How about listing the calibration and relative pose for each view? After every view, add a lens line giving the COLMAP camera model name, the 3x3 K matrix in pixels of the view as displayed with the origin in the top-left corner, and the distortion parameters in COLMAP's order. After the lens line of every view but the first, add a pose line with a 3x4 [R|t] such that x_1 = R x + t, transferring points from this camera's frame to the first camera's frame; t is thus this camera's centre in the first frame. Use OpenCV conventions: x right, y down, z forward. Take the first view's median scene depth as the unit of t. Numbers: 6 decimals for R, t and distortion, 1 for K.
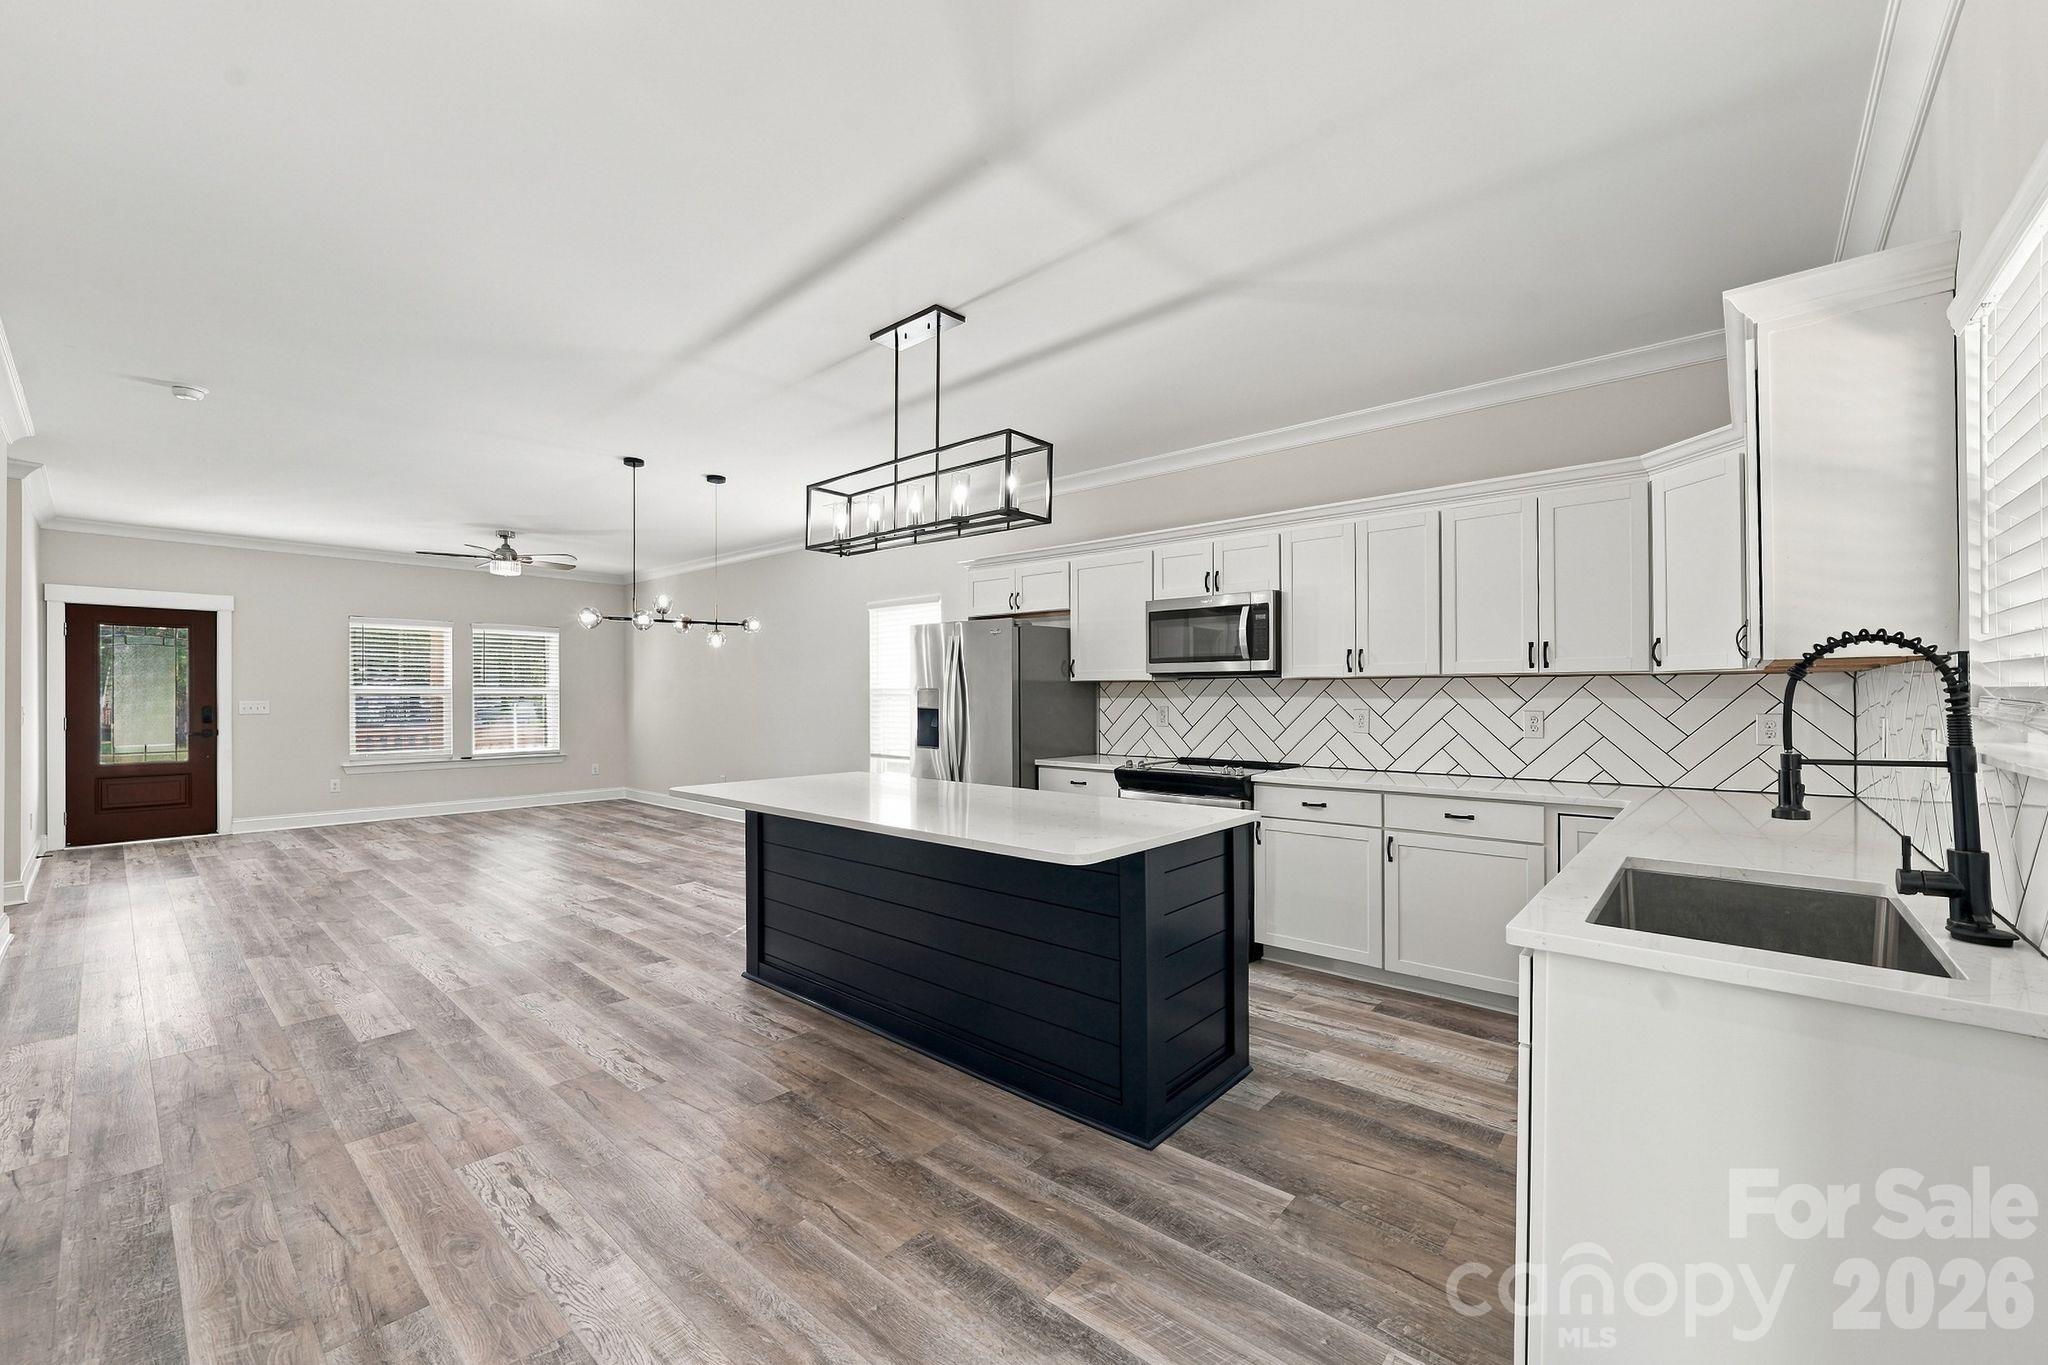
lens RADIAL K [[819.7, 0, 1028.7], [0, 819.7, 699.8], [0, 0, 1]] dist [0.002345, -0.000021]
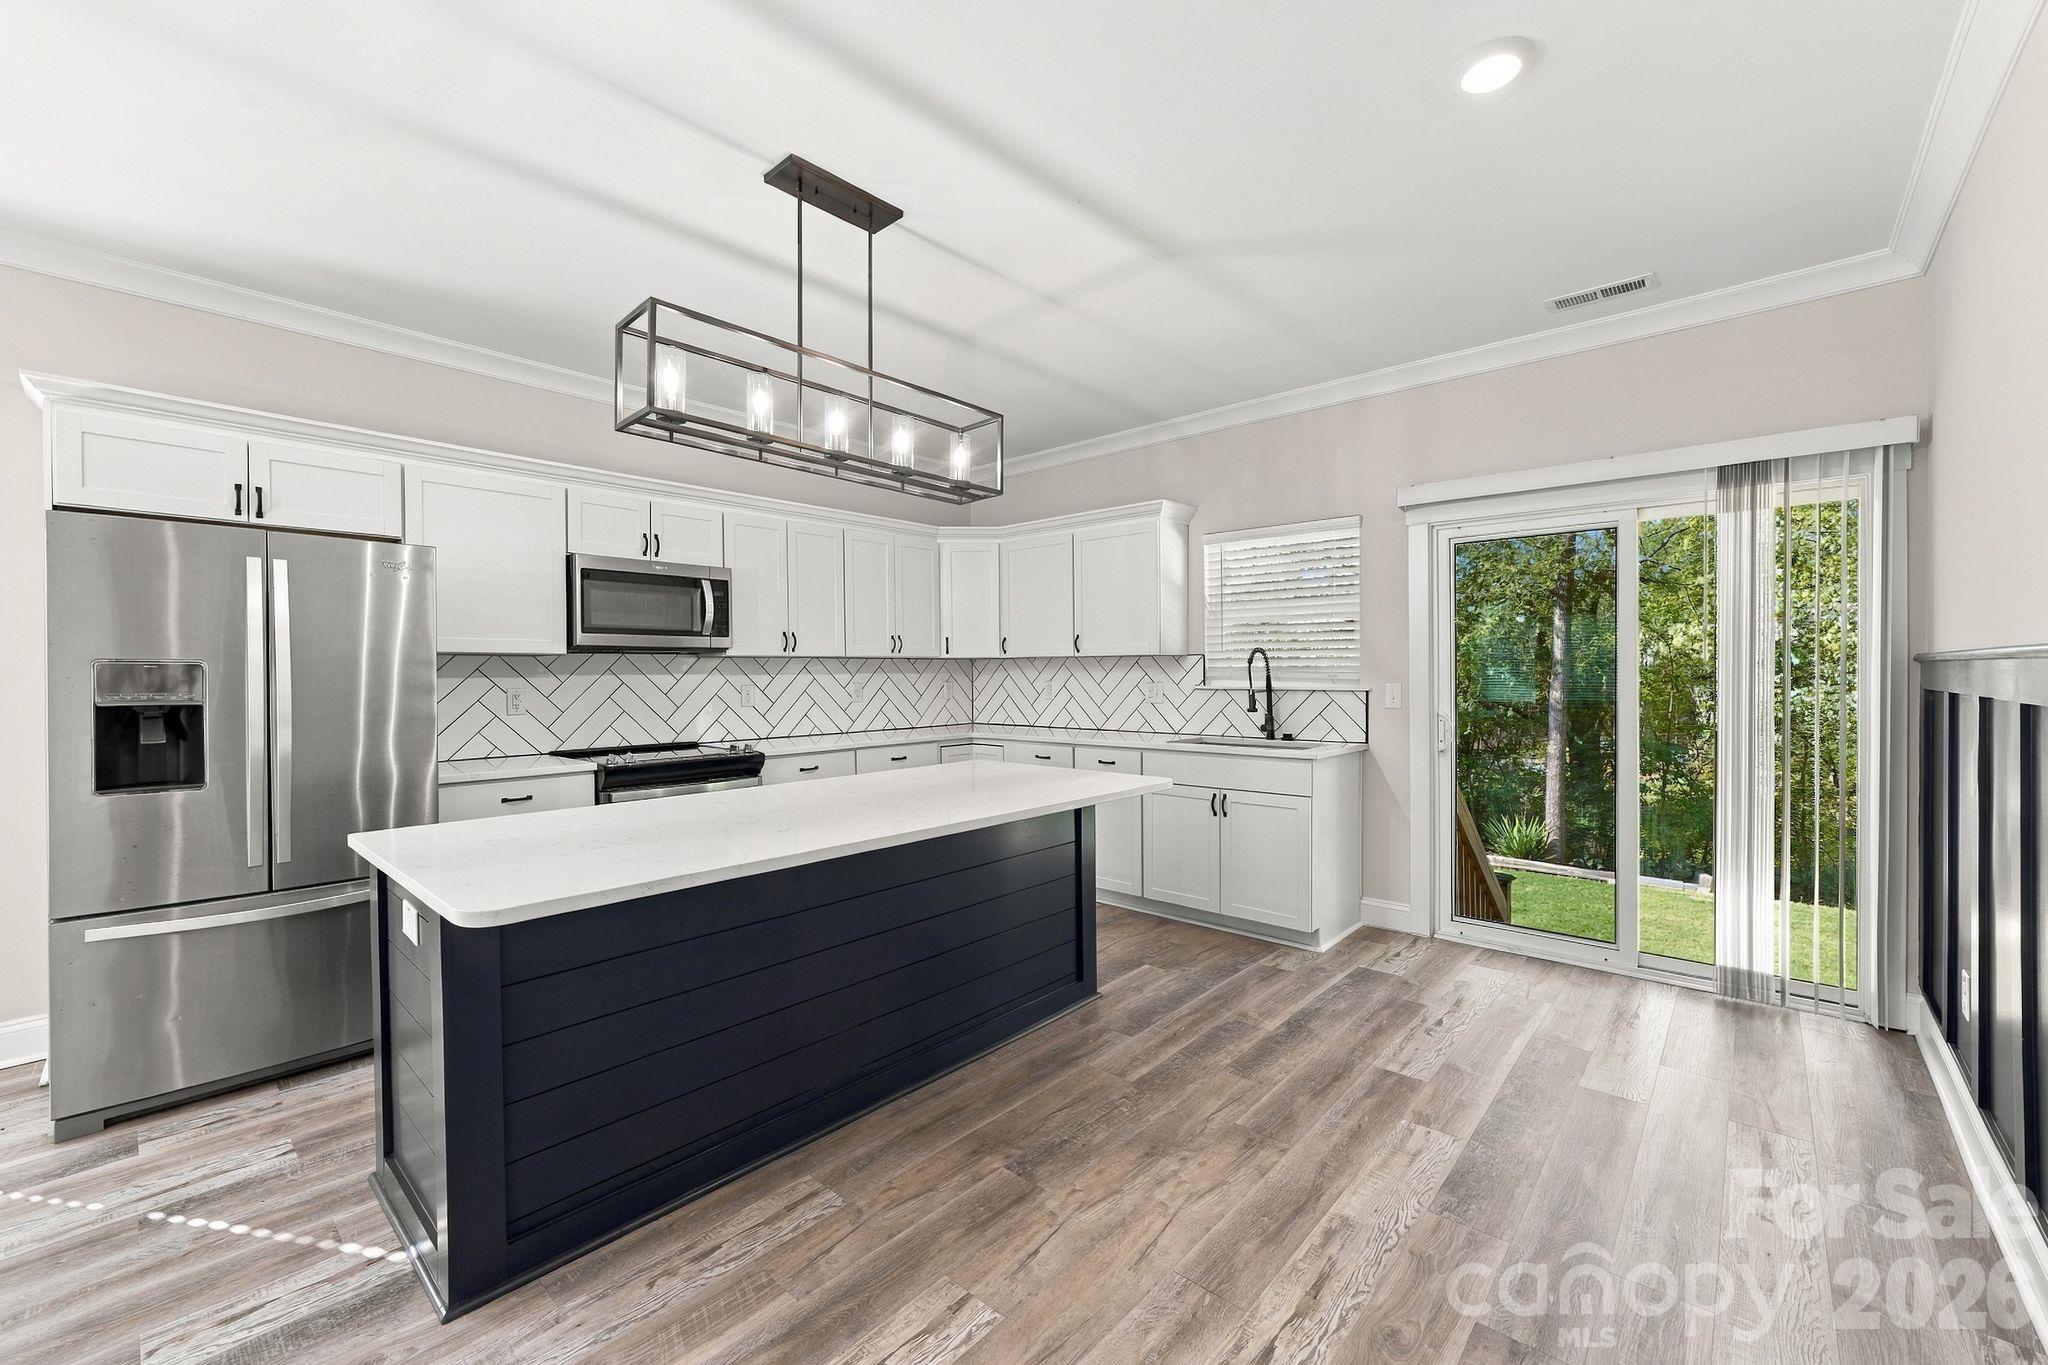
lens RADIAL K [[819.7, 0, 1004.6], [0, 819.7, 686.5], [0, 0, 1]] dist [0.002345, -0.000021]
pose [[0.029284, -0.017494, 0.999418, -0.947309], [0.013089, 0.999768, 0.017117, -0.001477], [-0.999485, 0.012580, 0.029506, 0.854369]]
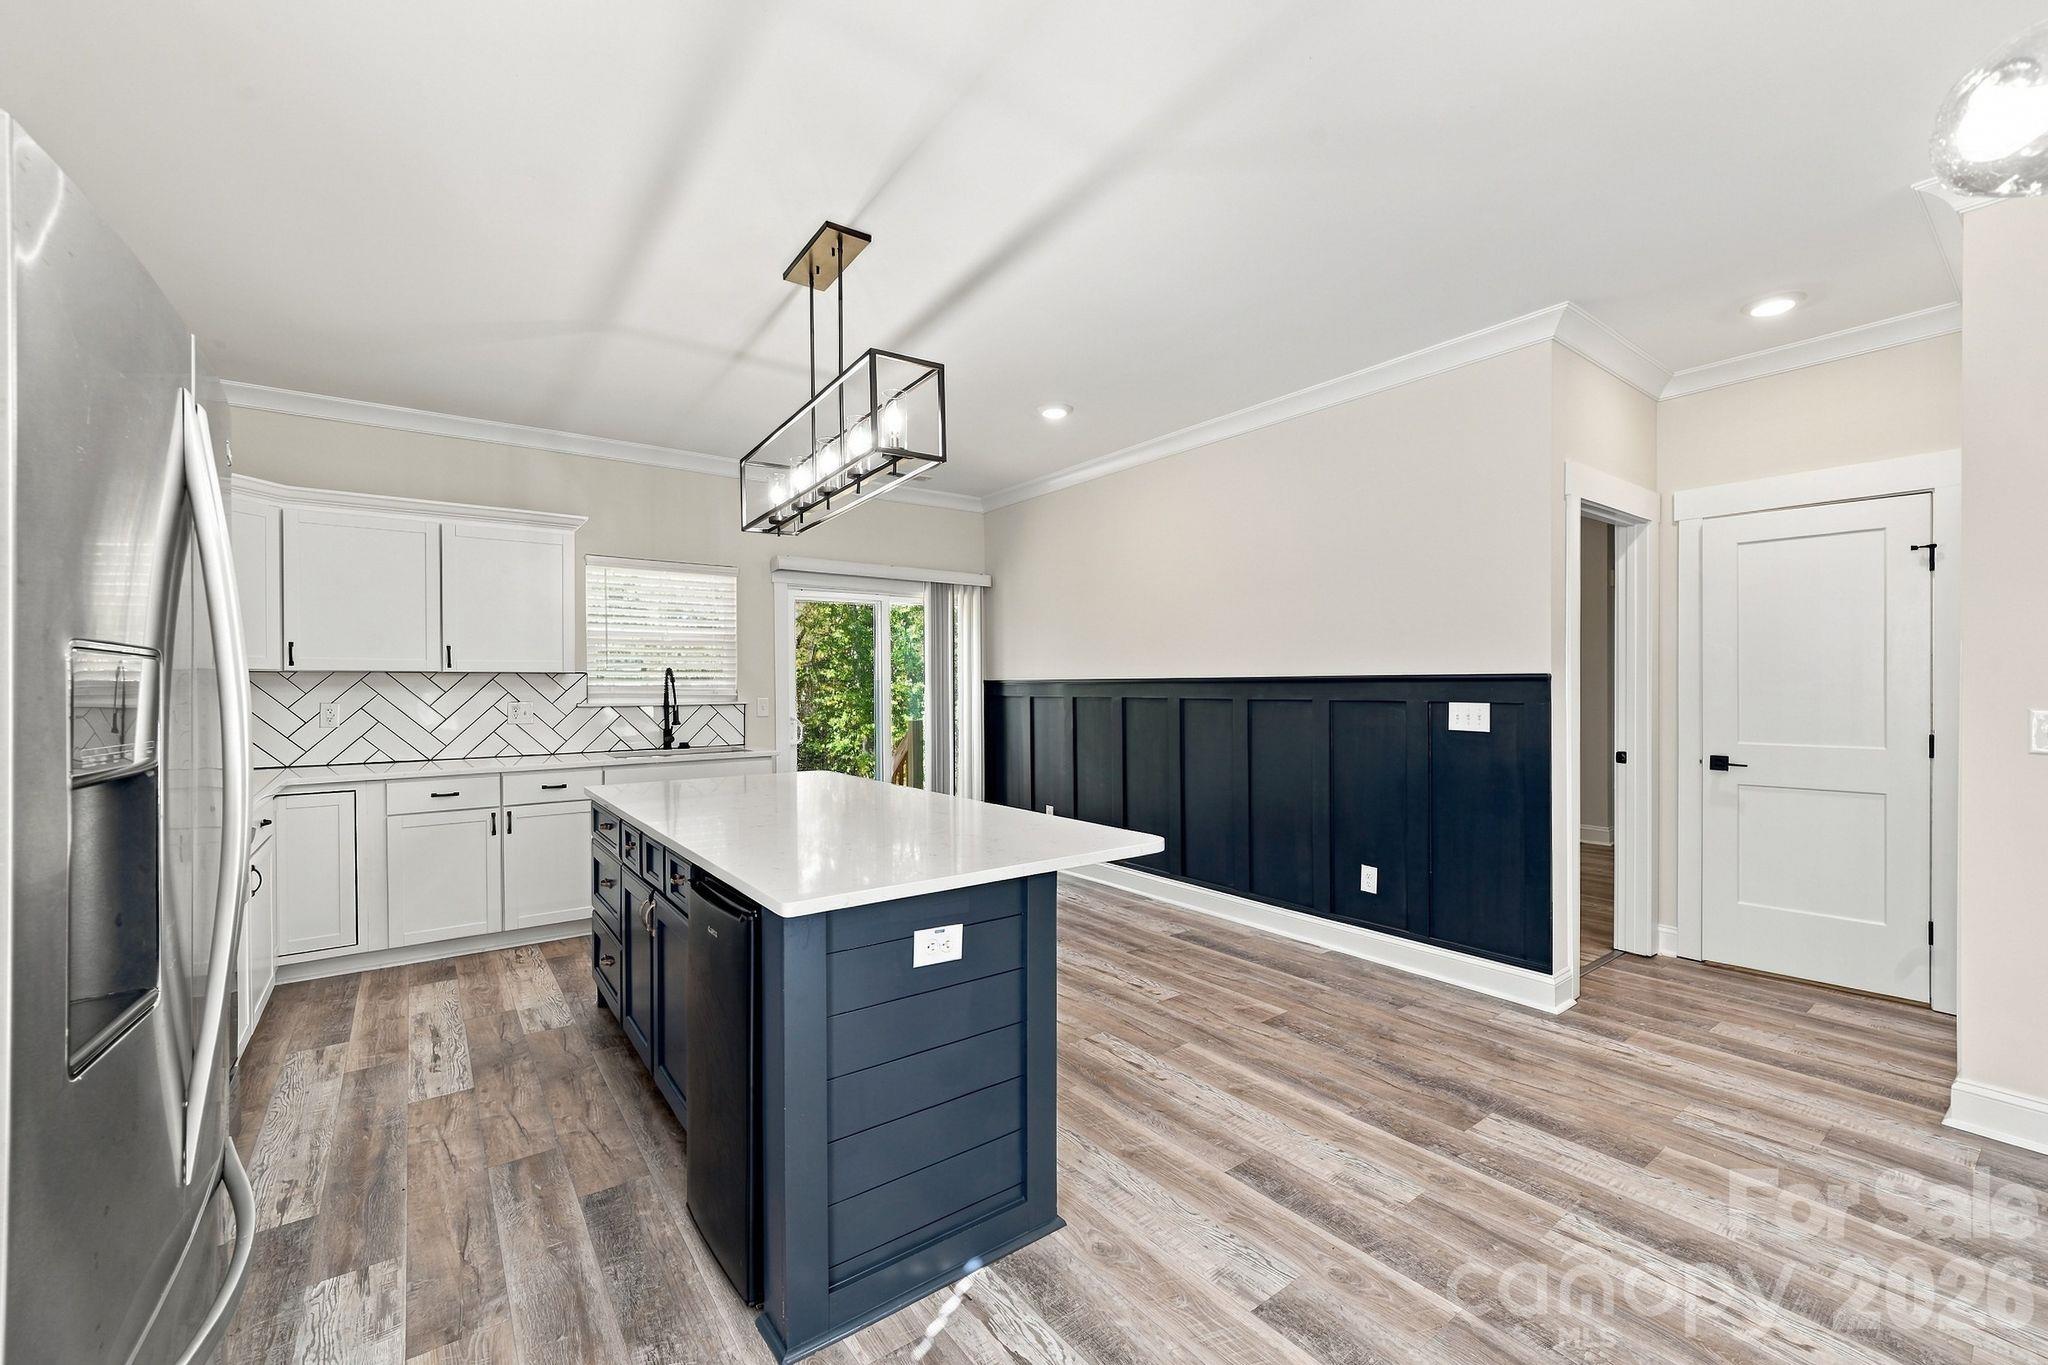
lens RADIAL K [[819.7, 0, 1017.6], [0, 819.7, 686.2], [0, 0, 1]] dist [0.002345, -0.000021]
pose [[-0.974804, 0.006827, 0.222960, -0.541731], [0.008692, 0.999935, 0.007386, -0.008806], [-0.222895, 0.009138, -0.974800, 1.863595]]
